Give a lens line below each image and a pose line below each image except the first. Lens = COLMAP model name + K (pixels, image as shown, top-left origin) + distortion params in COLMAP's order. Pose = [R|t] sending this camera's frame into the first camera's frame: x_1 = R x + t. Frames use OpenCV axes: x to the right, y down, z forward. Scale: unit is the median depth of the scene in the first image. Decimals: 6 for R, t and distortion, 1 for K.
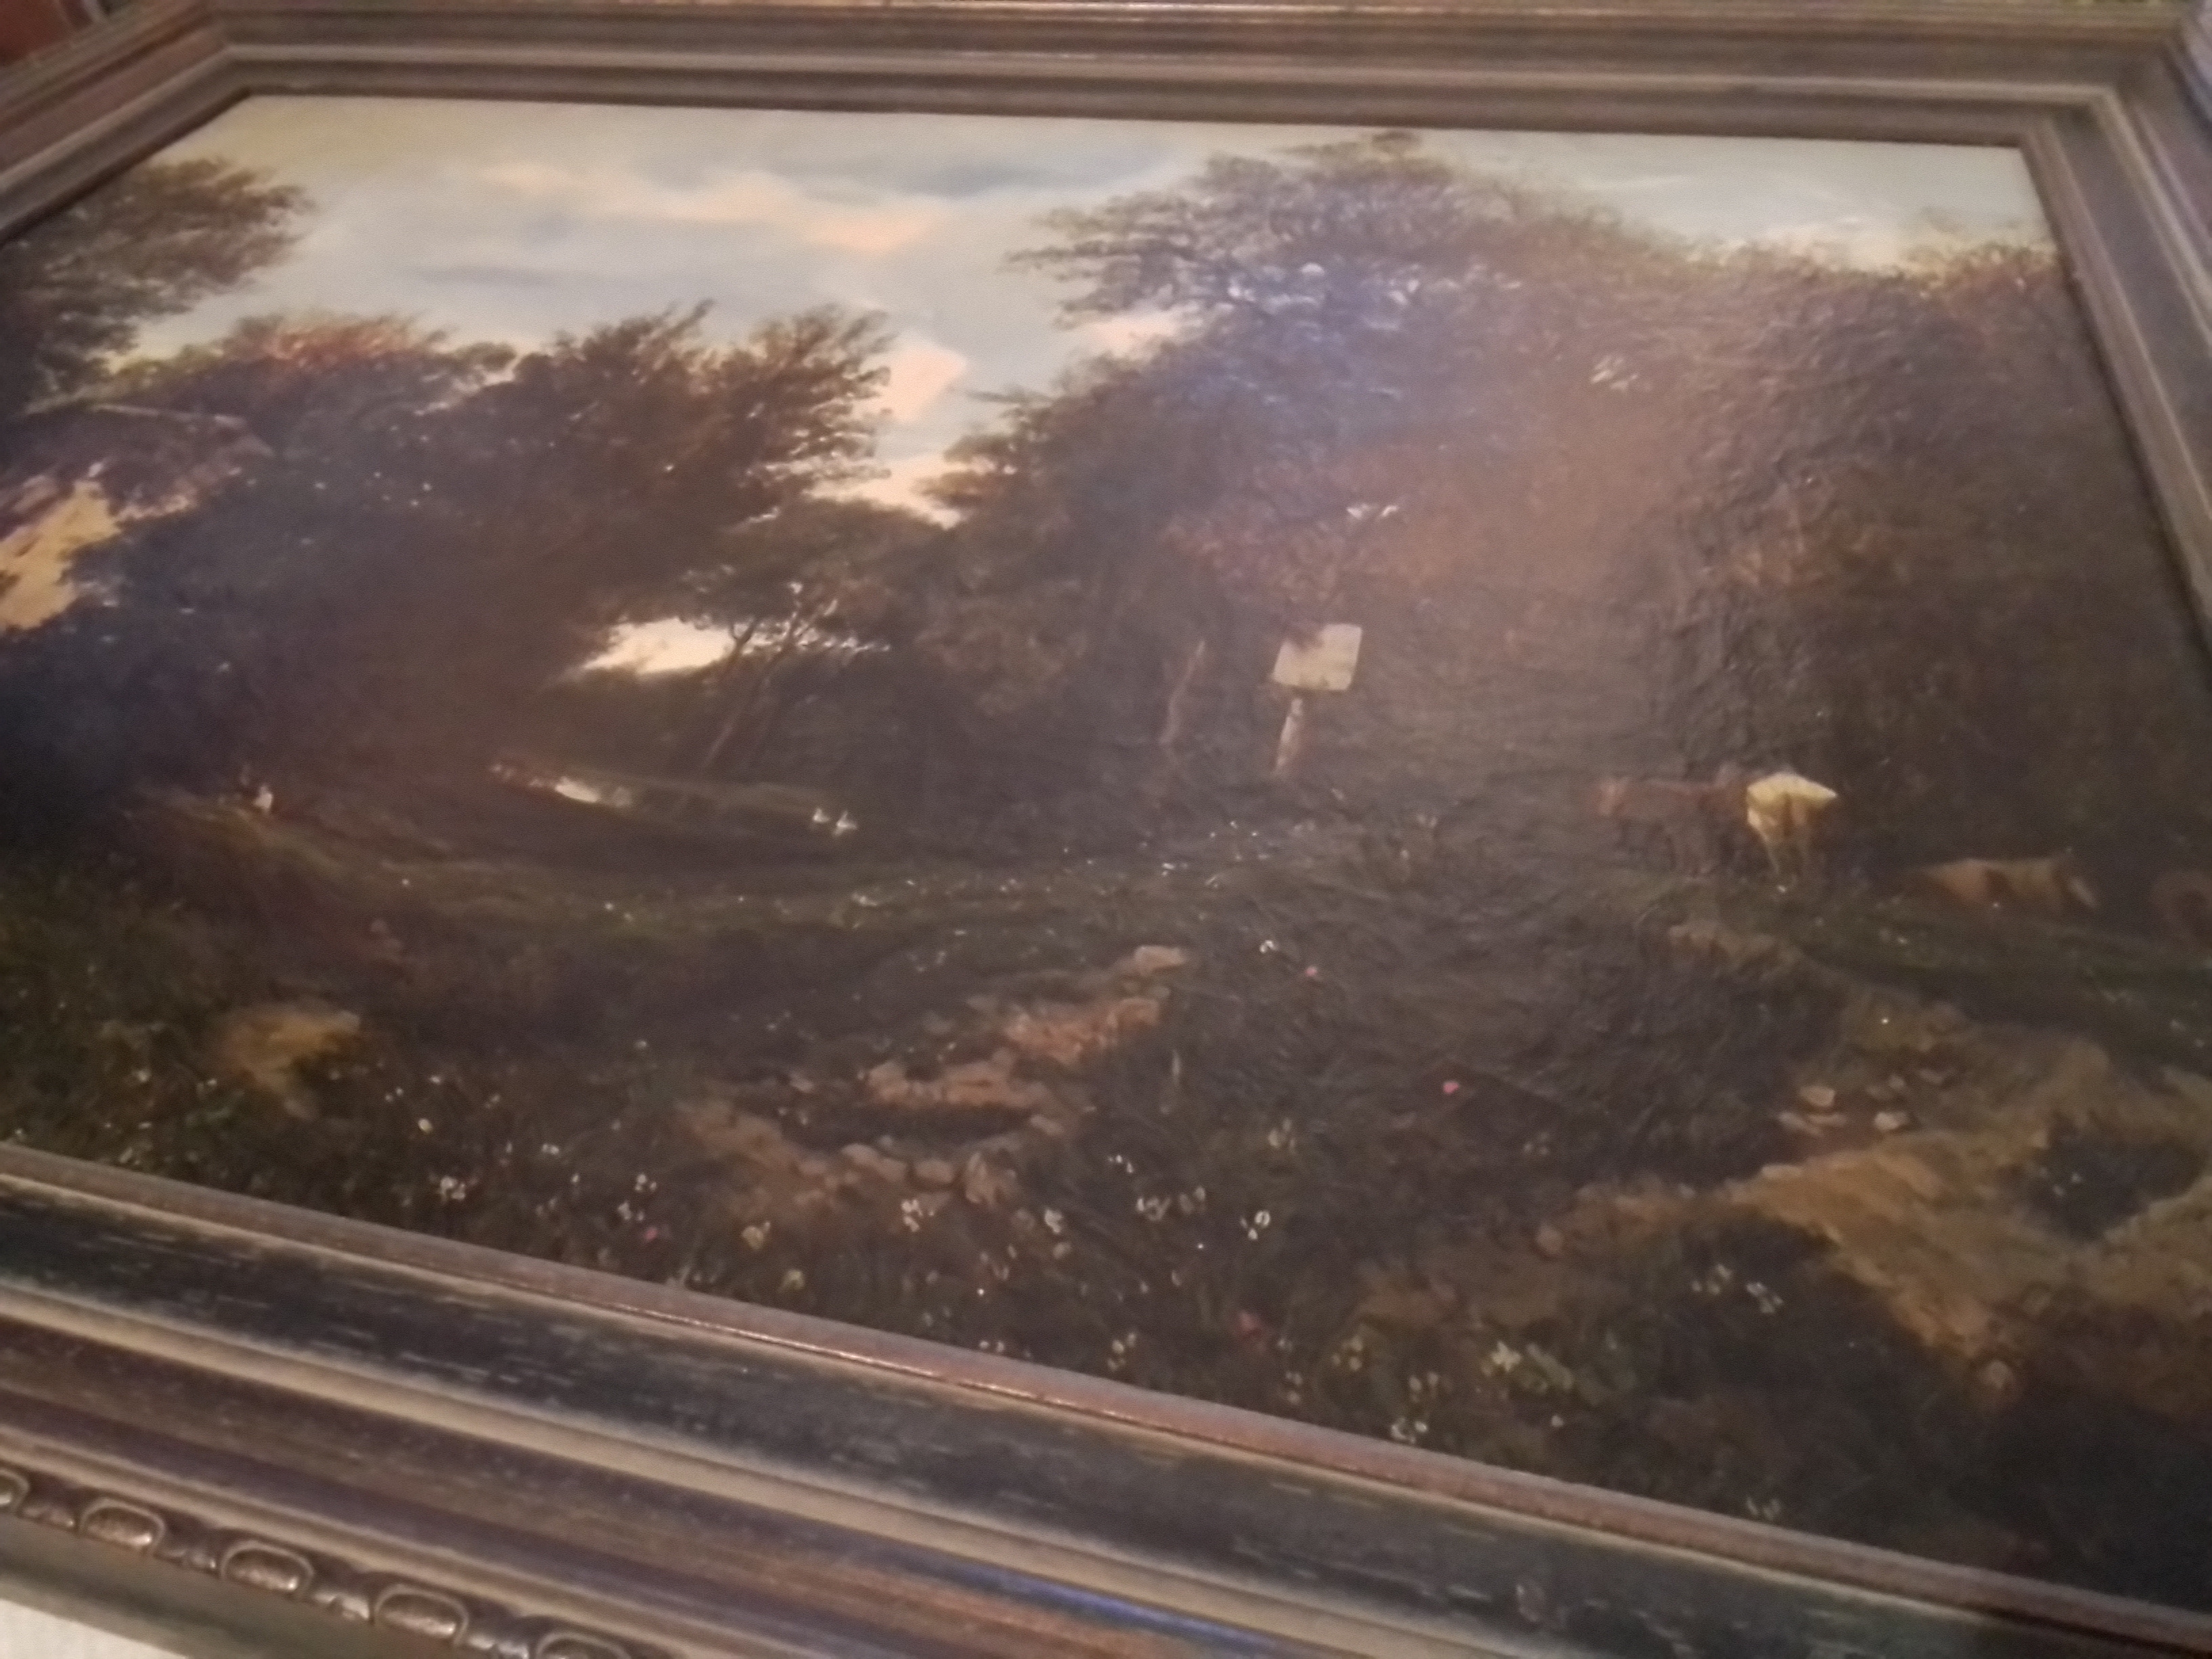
lens RADIAL K [[1544.6, 0, 1106.0], [0, 1544.6, 829.5], [0, 0, 1]] dist [0.069520, -0.098477]
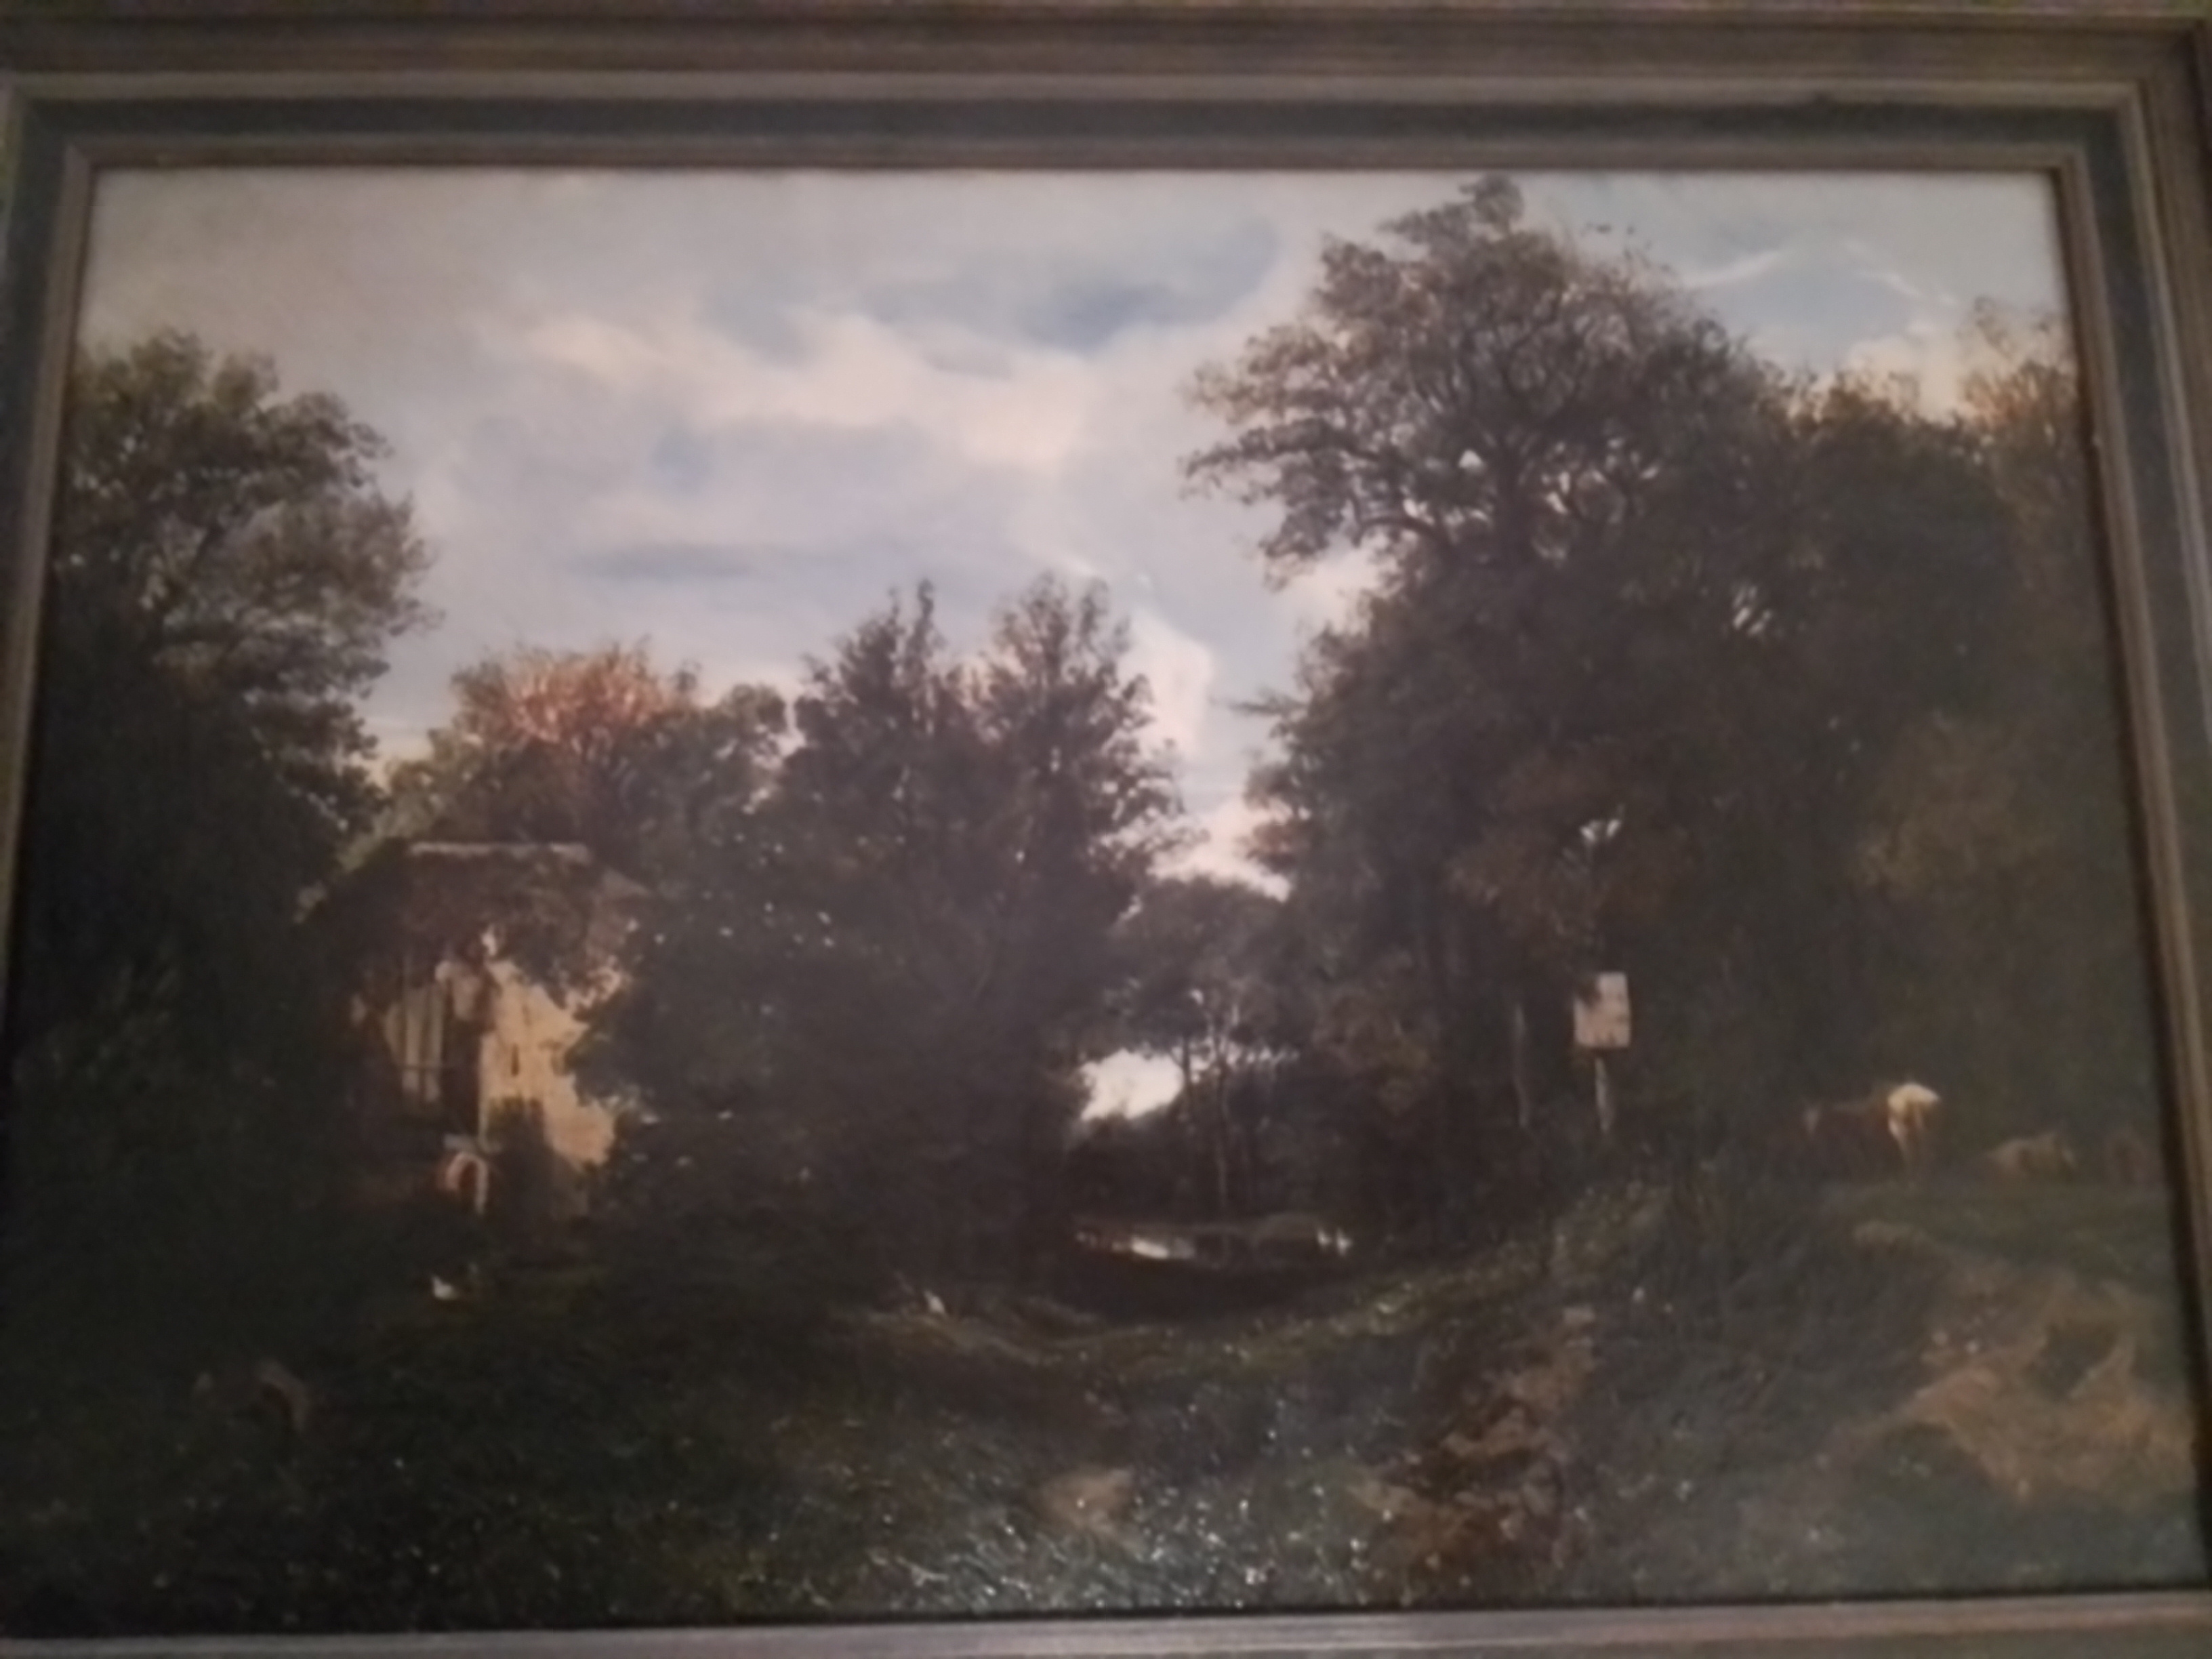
lens RADIAL K [[1544.6, 0, 1106.0], [0, 1544.6, 829.5], [0, 0, 1]] dist [0.069520, -0.098477]
pose [[0.958977, -0.250865, 0.132026, -0.337331], [0.125963, 0.794300, 0.594324, -0.865603], [-0.253963, -0.553312, 0.793315, 0.046055]]
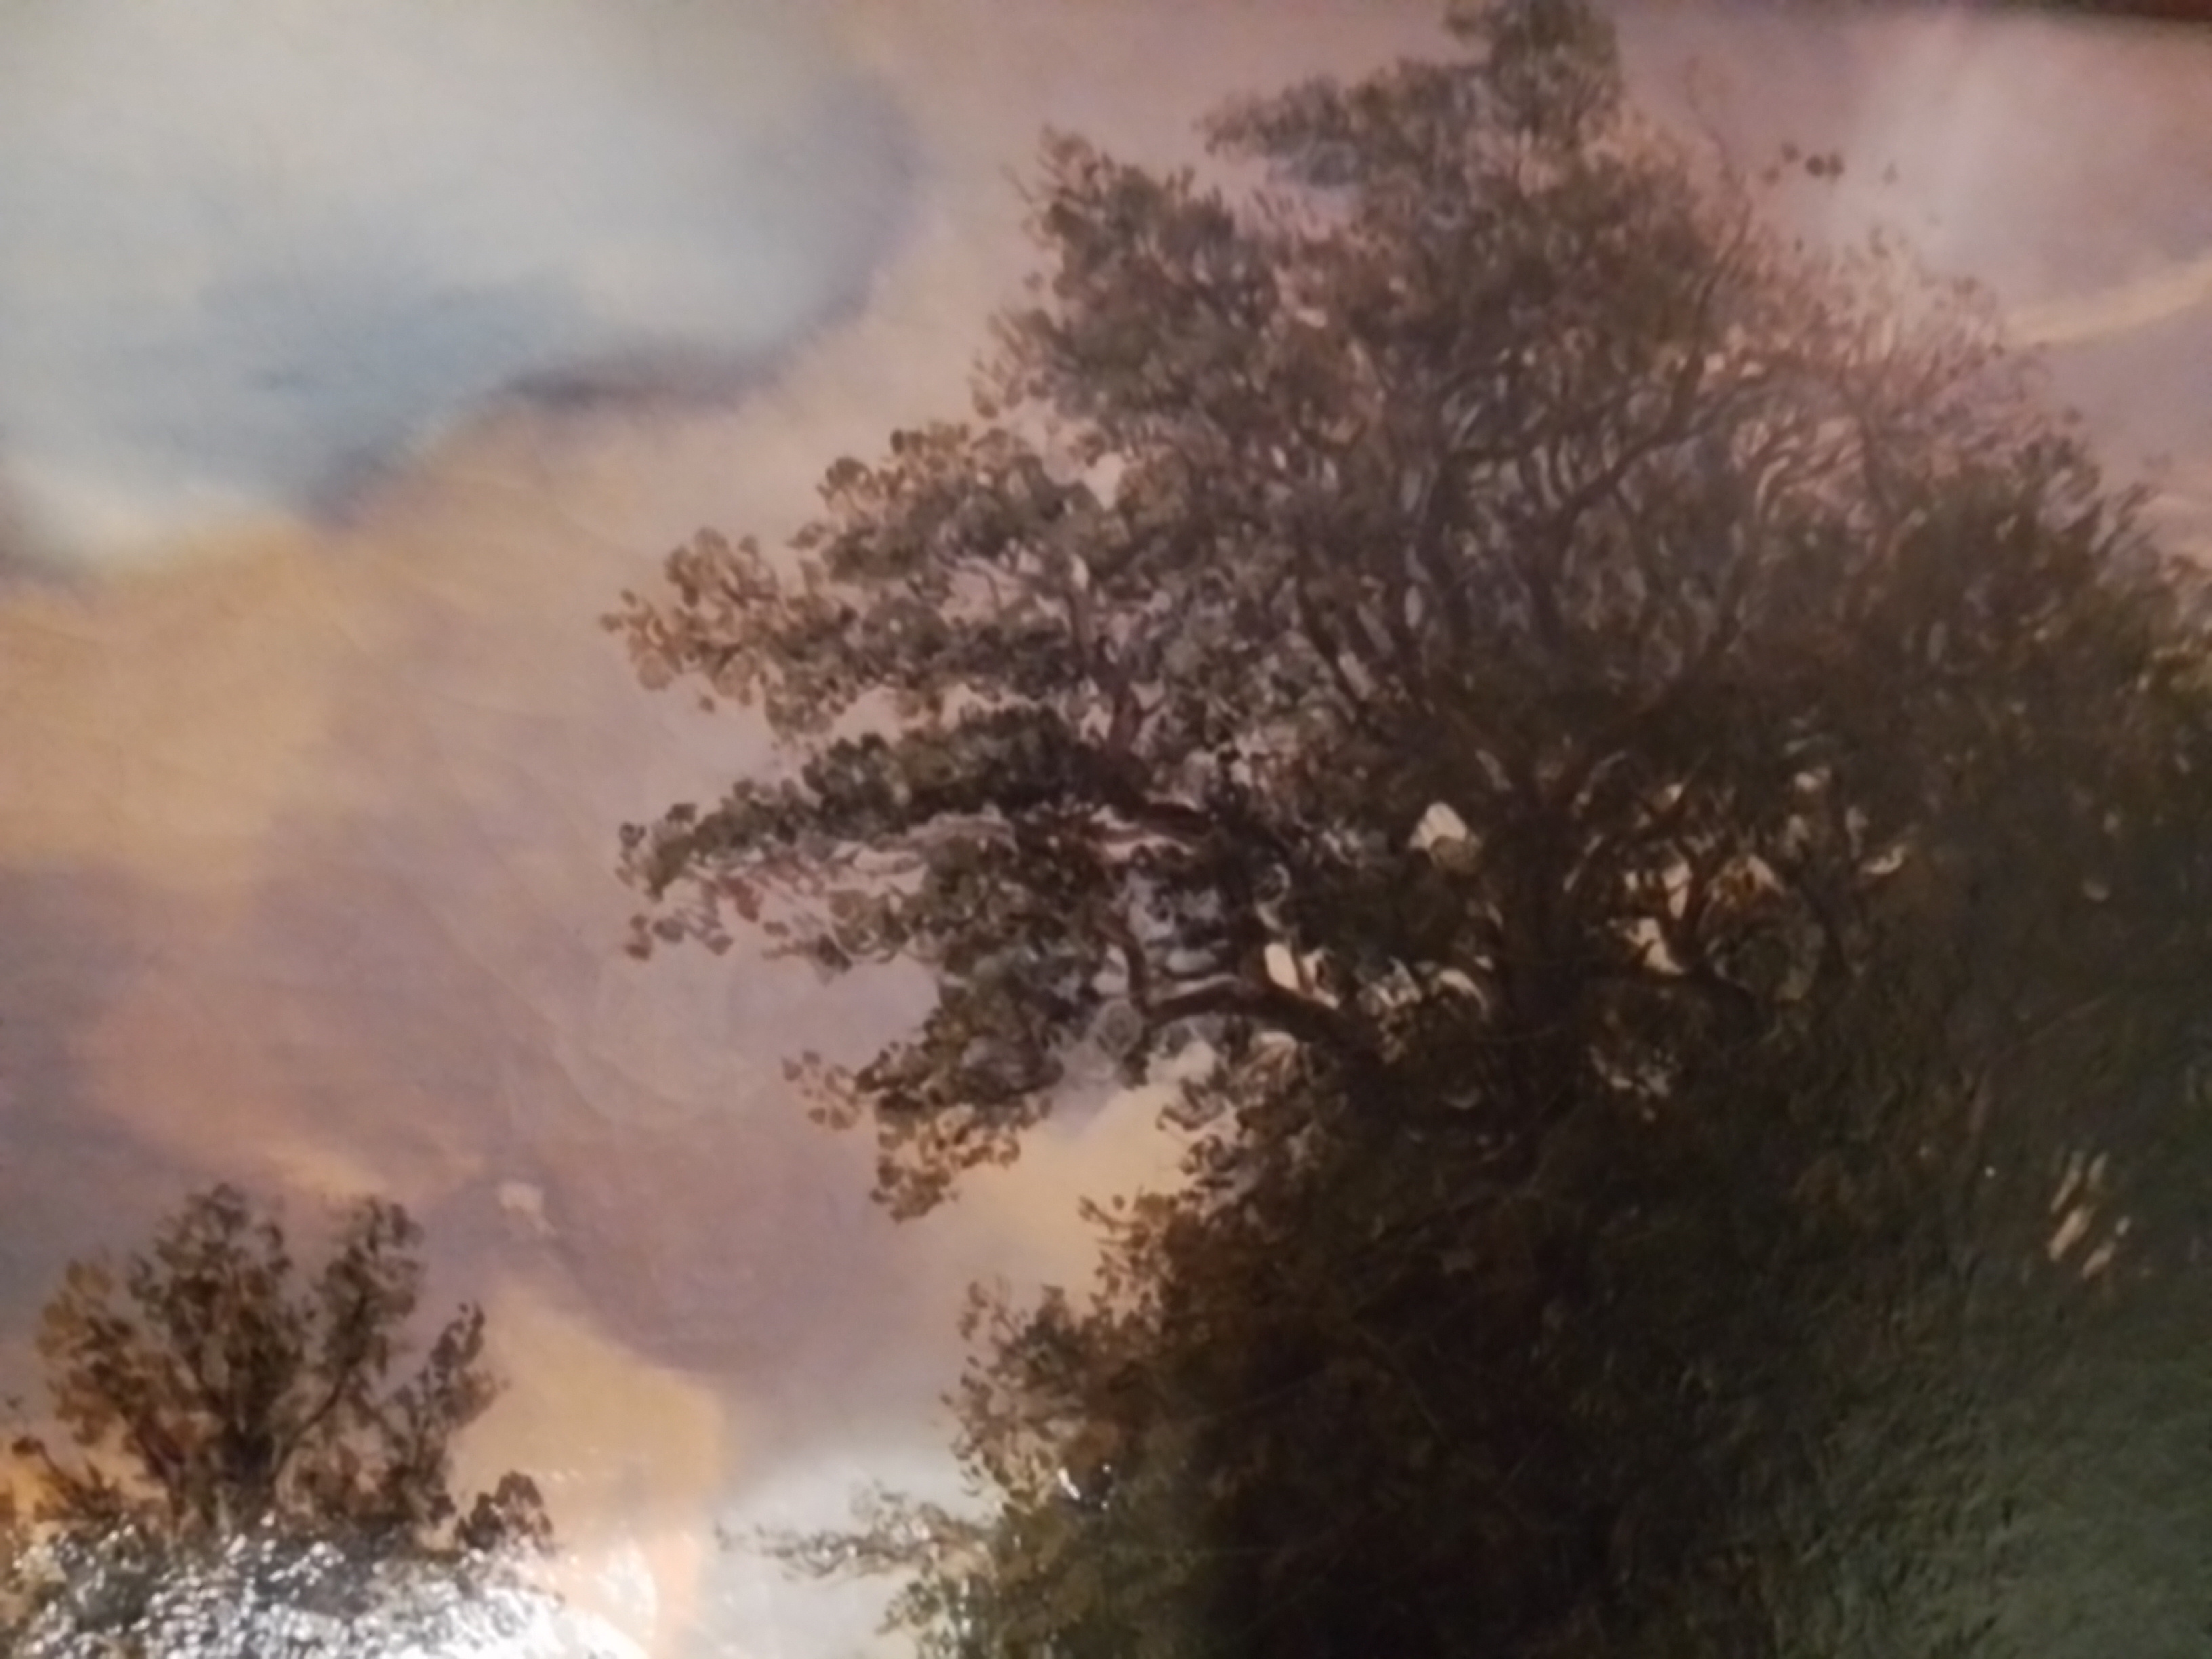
lens RADIAL K [[1544.6, 0, 1106.0], [0, 1544.6, 829.5], [0, 0, 1]] dist [0.069520, -0.098477]
pose [[0.938710, -0.278832, 0.202672, -0.034392], [0.031298, 0.654469, 0.755441, -0.691210], [-0.343284, -0.702797, 0.623083, 0.799272]]
